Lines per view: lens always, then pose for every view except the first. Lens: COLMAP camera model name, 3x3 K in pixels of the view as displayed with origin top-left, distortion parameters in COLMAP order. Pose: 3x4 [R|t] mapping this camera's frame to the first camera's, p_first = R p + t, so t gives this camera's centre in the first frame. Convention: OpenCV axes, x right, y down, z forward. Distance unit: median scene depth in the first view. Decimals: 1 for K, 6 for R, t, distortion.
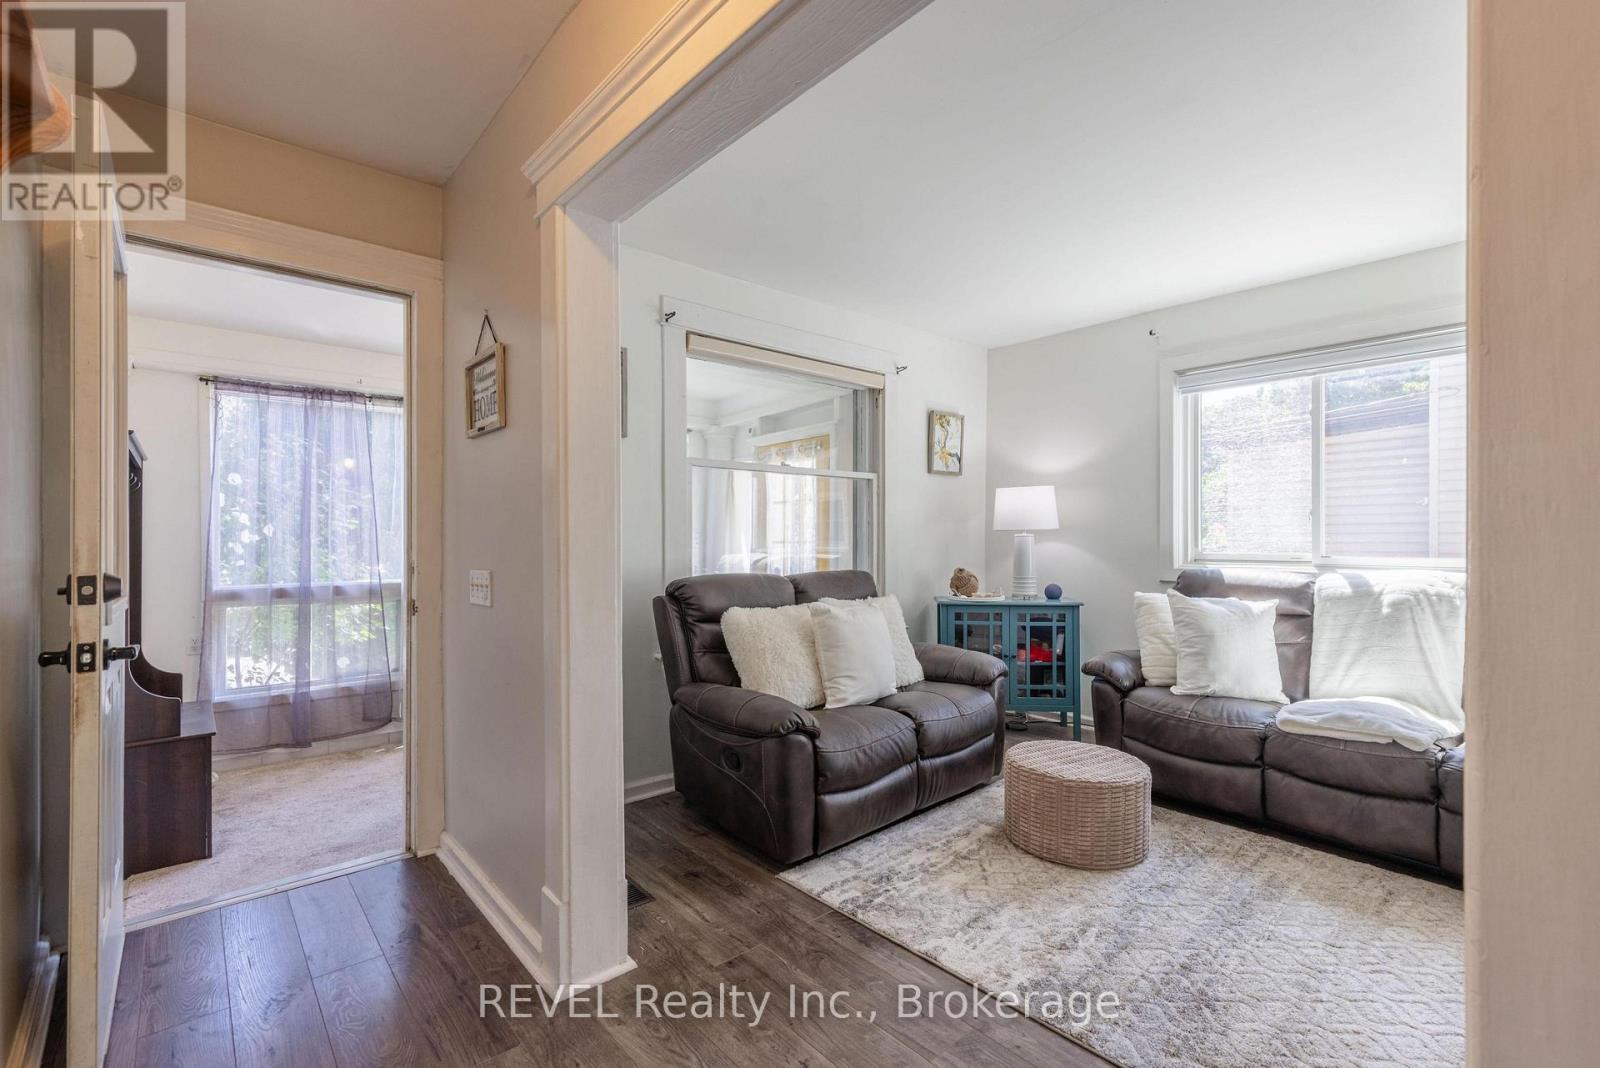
lens RADIAL K [[719.0, 0, 806.1], [0, 719.0, 539.6], [0, 0, 1]] dist [0.007387, -0.000784]
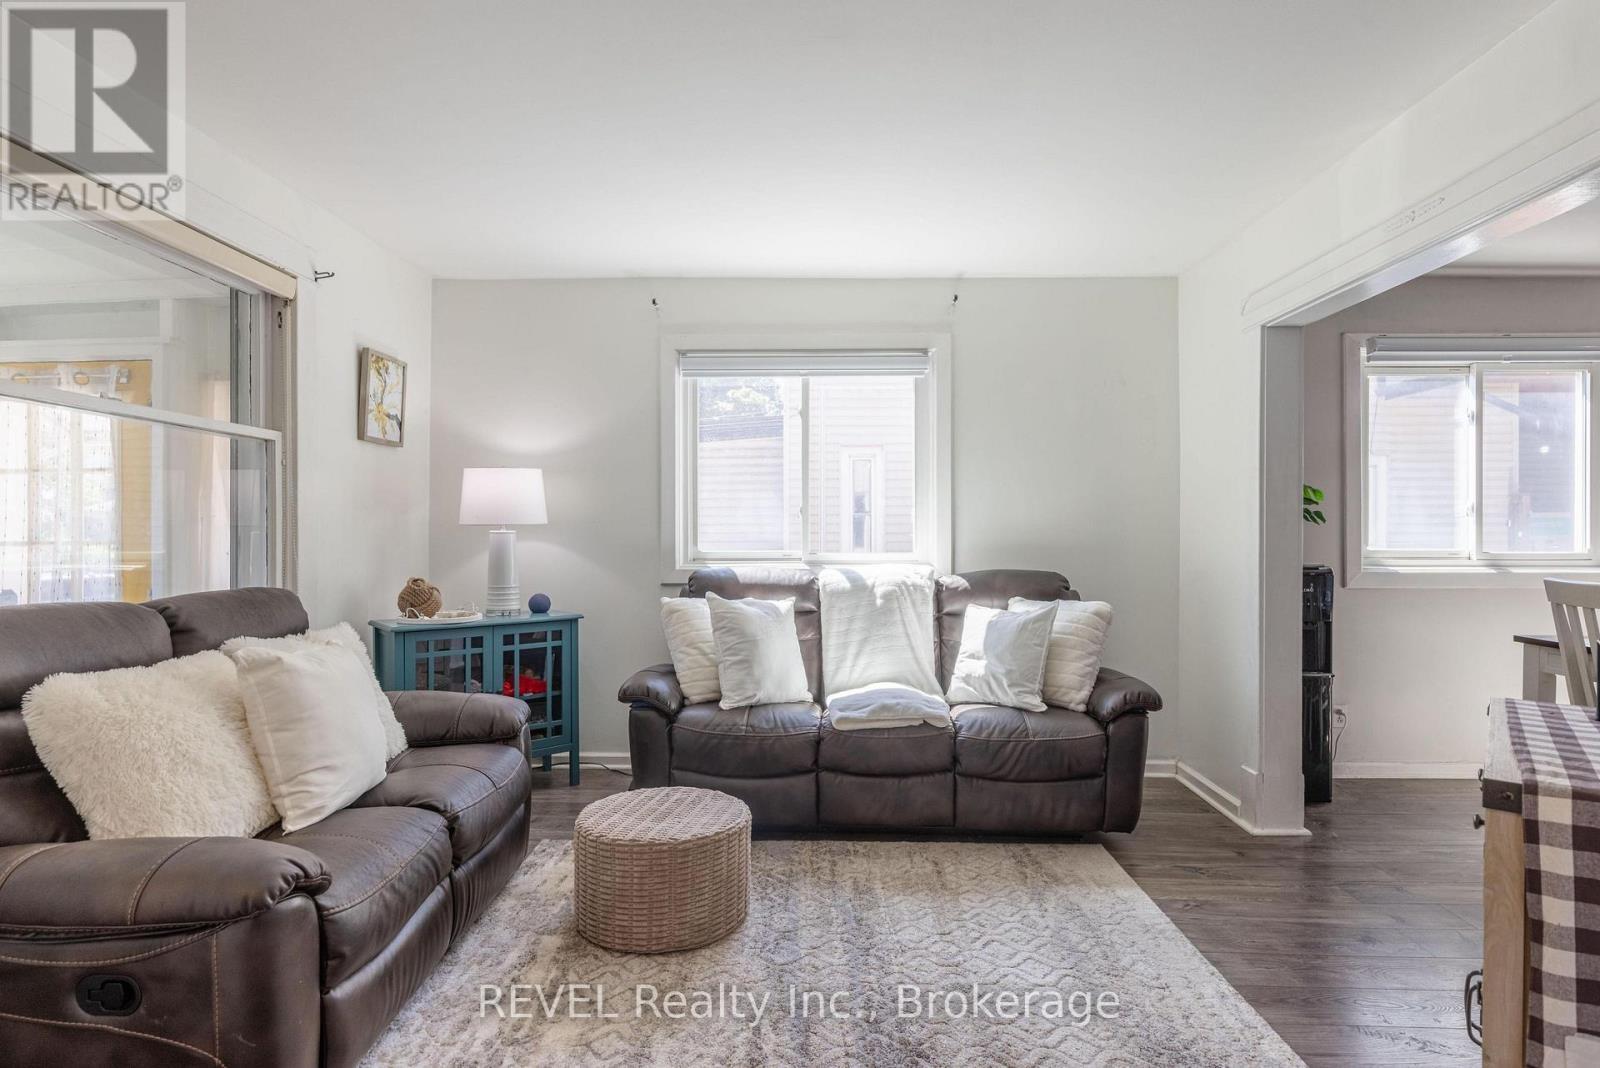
lens RADIAL K [[811.5, 0, 819.1], [0, 811.5, 540.0], [0, 0, 1]] dist [0.001249, -0.000603]
pose [[0.669951, -0.002348, 0.742402, -0.161460], [0.002690, 0.999996, 0.000735, 0.004481], [-0.742401, 0.001504, 0.669954, 0.250457]]
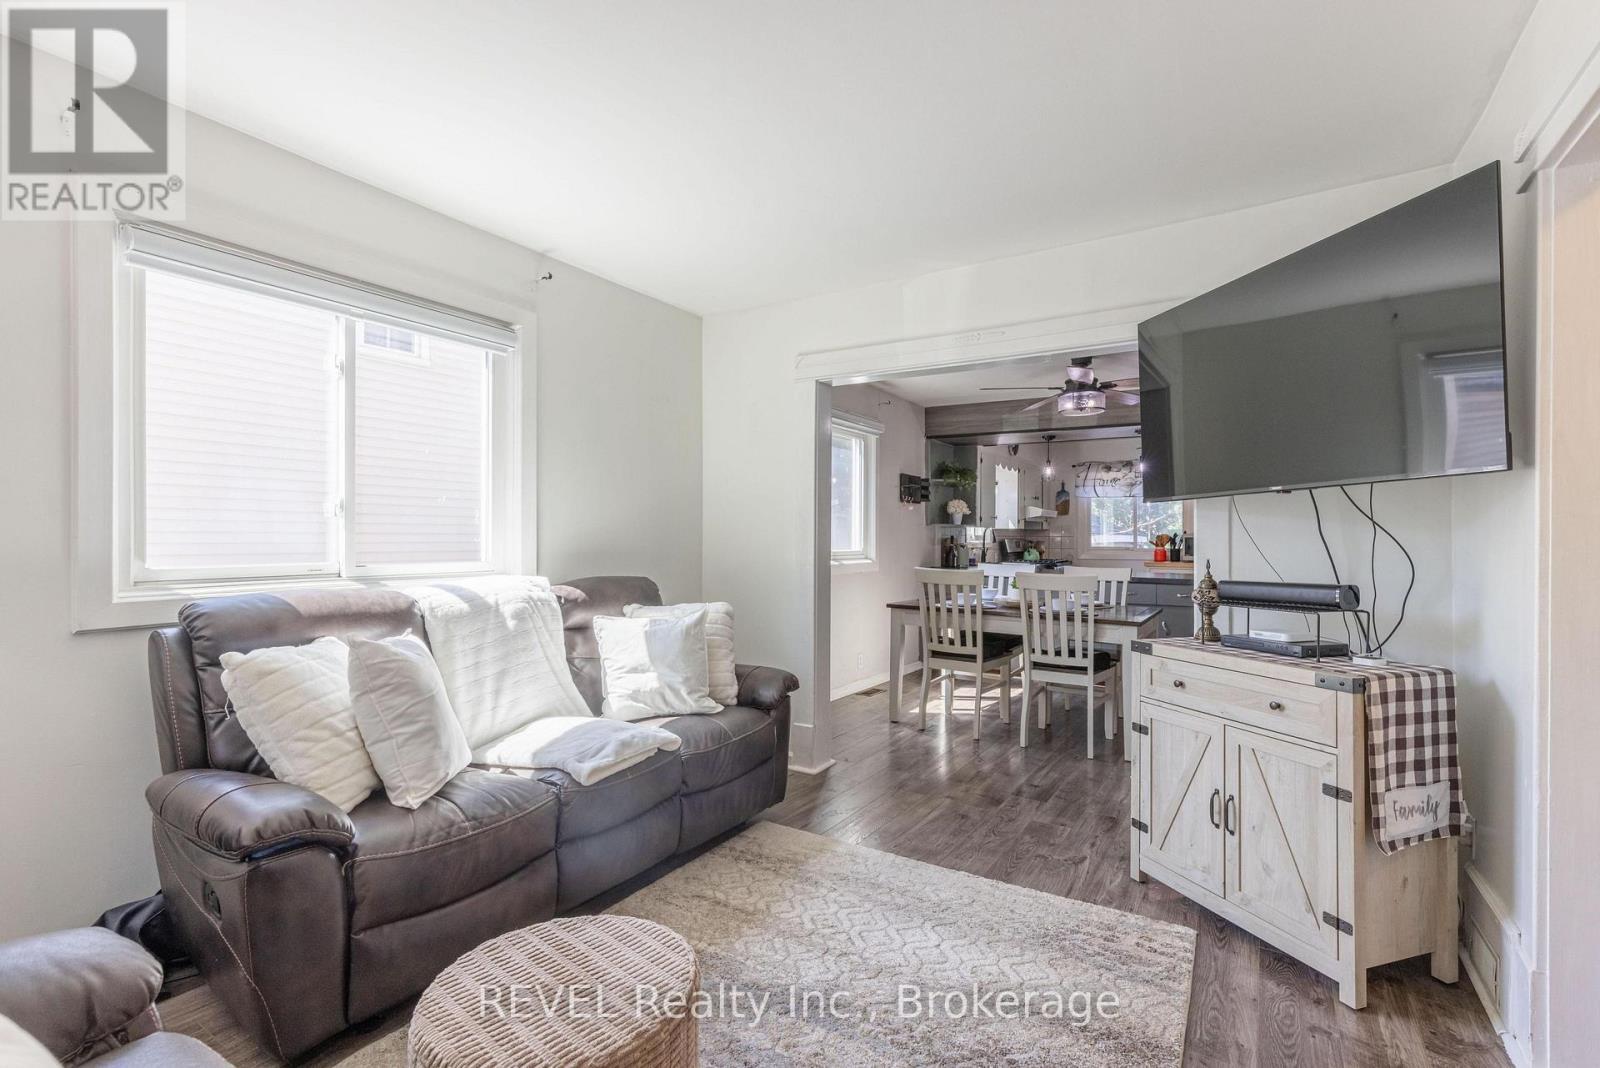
lens RADIAL K [[719.0, 0, 811.3], [0, 719.0, 538.8], [0, 0, 1]] dist [0.007387, -0.000784]
pose [[-0.293041, -0.005493, 0.956084, -0.151665], [-0.003885, 0.999982, 0.004555, -0.010554], [-0.956092, -0.002380, -0.293057, 0.904231]]
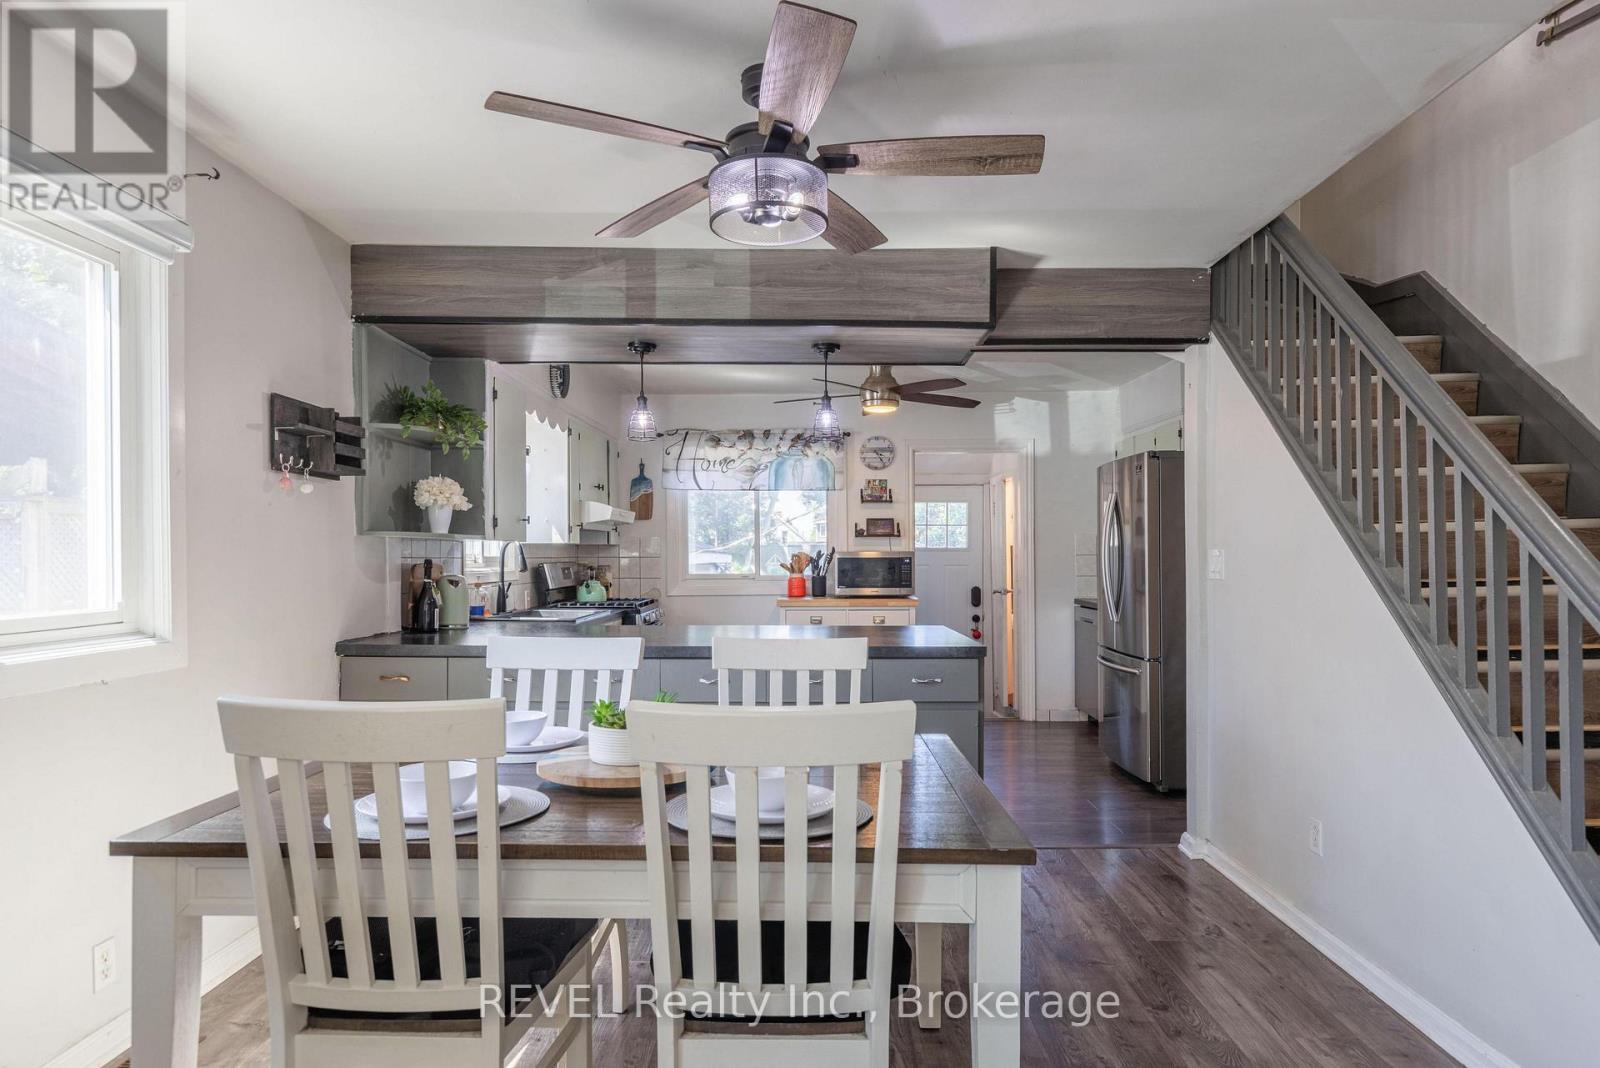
lens RADIAL K [[925.7, 0, 803.0], [0, 925.7, 562.4], [0, 0, 1]] dist [-0.007694, -0.000608]
pose [[-0.749817, -0.004434, 0.661630, 0.681351], [0.002450, 0.999952, 0.009479, -0.018183], [-0.661640, 0.008728, -0.749770, 0.413346]]
